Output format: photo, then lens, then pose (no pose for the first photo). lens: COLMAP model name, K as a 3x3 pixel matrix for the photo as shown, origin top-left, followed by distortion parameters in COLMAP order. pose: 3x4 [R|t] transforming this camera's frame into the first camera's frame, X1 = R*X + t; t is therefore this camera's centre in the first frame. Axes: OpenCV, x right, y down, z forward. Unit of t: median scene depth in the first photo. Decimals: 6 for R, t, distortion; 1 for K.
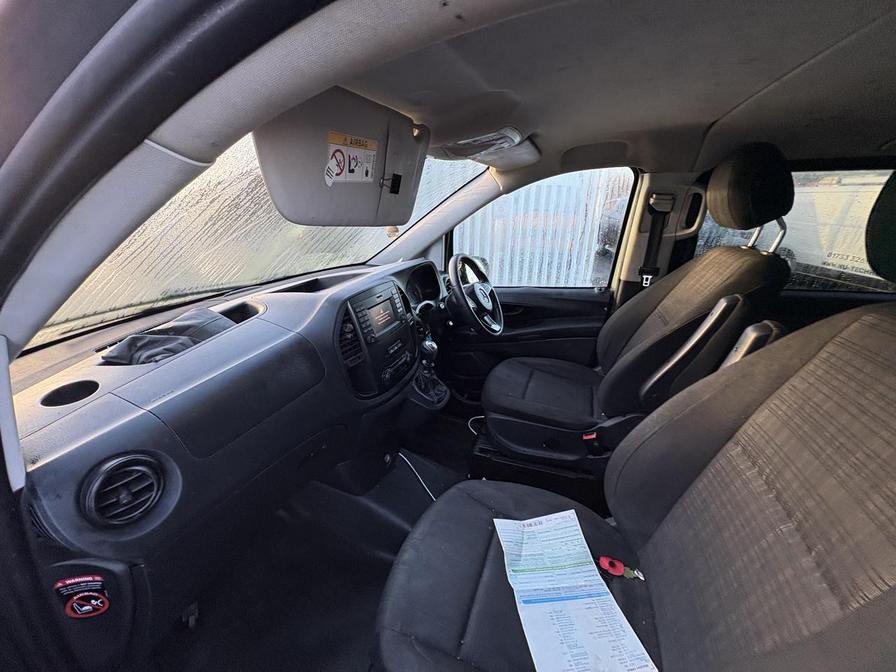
lens RADIAL K [[356.4, 0, 448.2], [0, 356.4, 332.2], [0, 0, 1]] dist [0.000301, 0.000197]
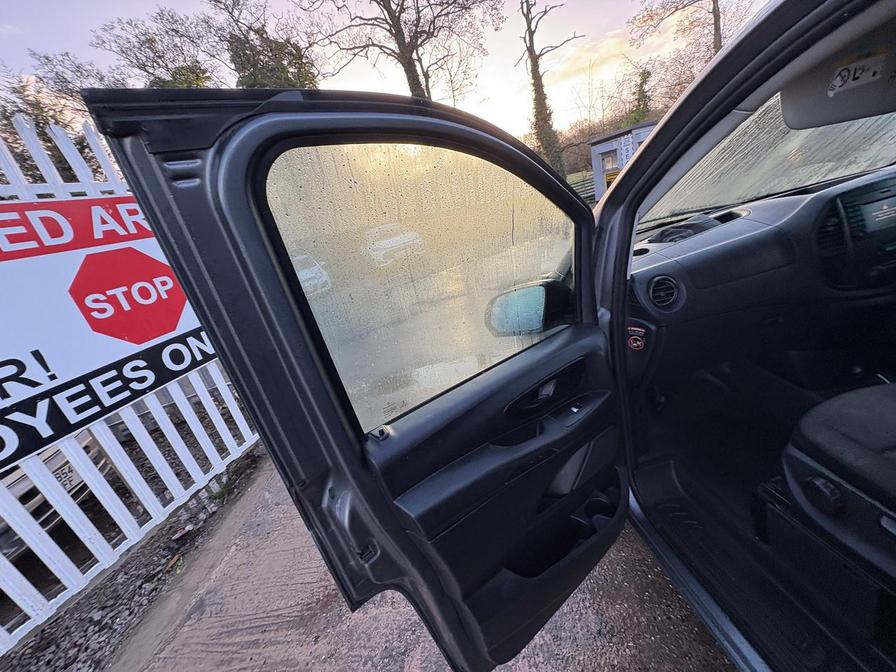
lens RADIAL K [[356.4, 0, 445.4], [0, 356.4, 336.5], [0, 0, 1]] dist [0.000301, 0.000197]
pose [[0.433408, 0.190473, -0.880839, 0.223295], [-0.065835, 0.981490, 0.179844, 0.195180], [0.898790, -0.019956, 0.437925, -0.532508]]
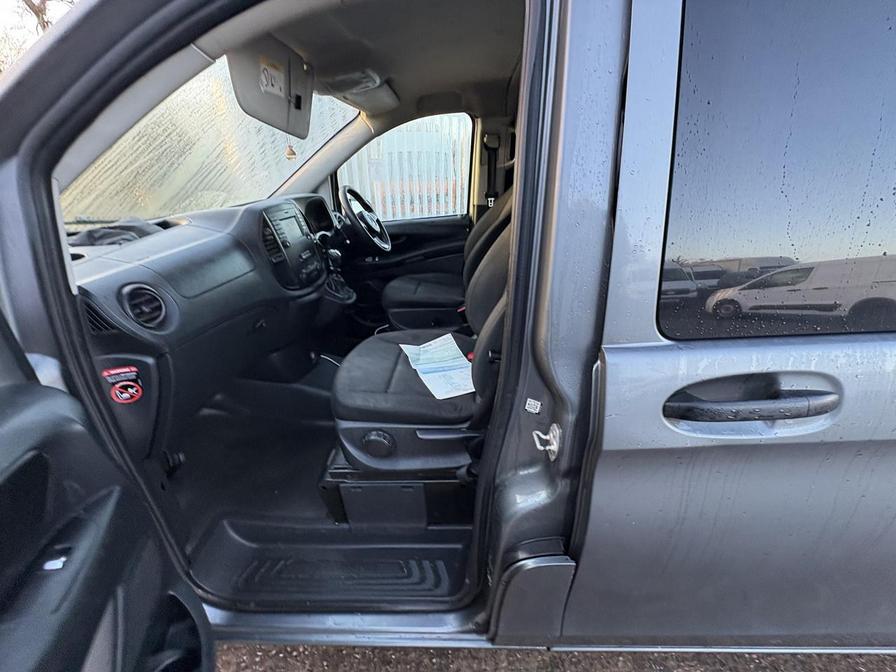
lens RADIAL K [[356.4, 0, 448.7], [0, 356.4, 335.1], [0, 0, 1]] dist [0.000301, 0.000197]
pose [[0.948690, -0.151491, 0.277557, -0.065792], [0.131756, 0.987320, 0.088540, 0.285094], [-0.287450, -0.047427, 0.956621, -0.370980]]
